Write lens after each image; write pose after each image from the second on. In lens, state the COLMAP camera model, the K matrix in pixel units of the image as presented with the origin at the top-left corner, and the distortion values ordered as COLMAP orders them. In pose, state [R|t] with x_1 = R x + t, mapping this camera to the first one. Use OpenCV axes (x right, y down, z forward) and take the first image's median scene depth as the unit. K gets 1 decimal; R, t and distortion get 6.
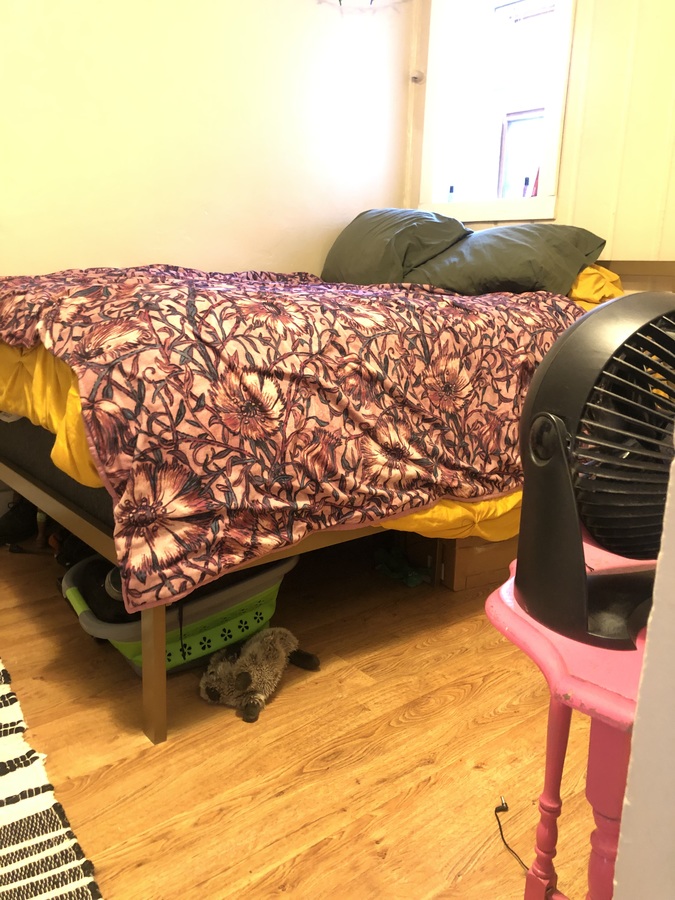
lens RADIAL K [[745.5, 0, 337.5], [0, 745.5, 450.0], [0, 0, 1]] dist [0.000318, 0.000205]
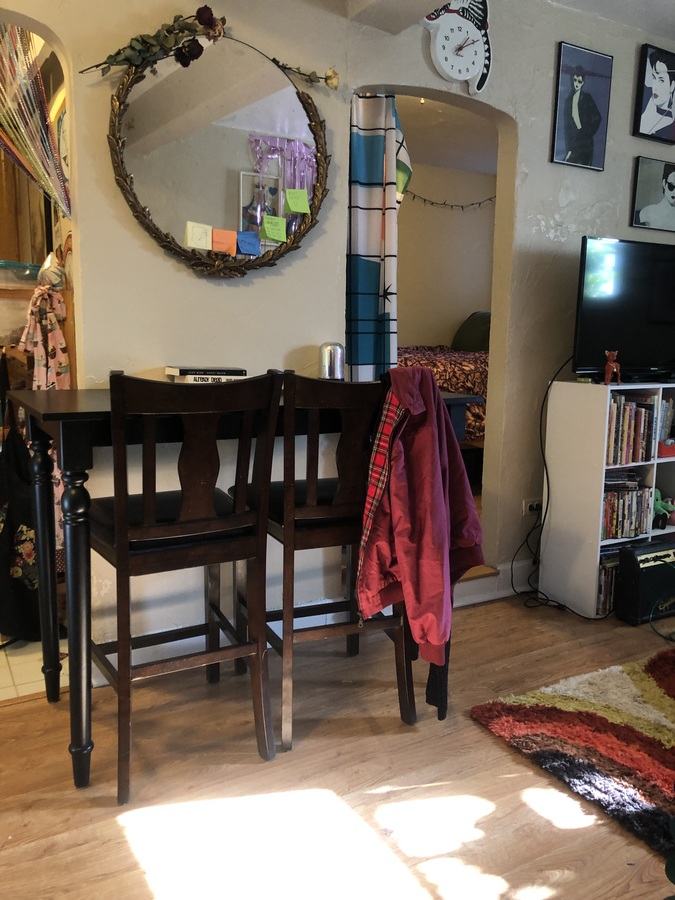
lens RADIAL K [[732.6, 0, 337.5], [0, 732.6, 450.0], [0, 0, 1]] dist [0.001742, 0.005418]
pose [[0.984277, 0.007305, -0.176479, 0.048315], [-0.020019, 0.997320, -0.070371, 0.320576], [0.175492, 0.072797, 0.981786, -1.671191]]
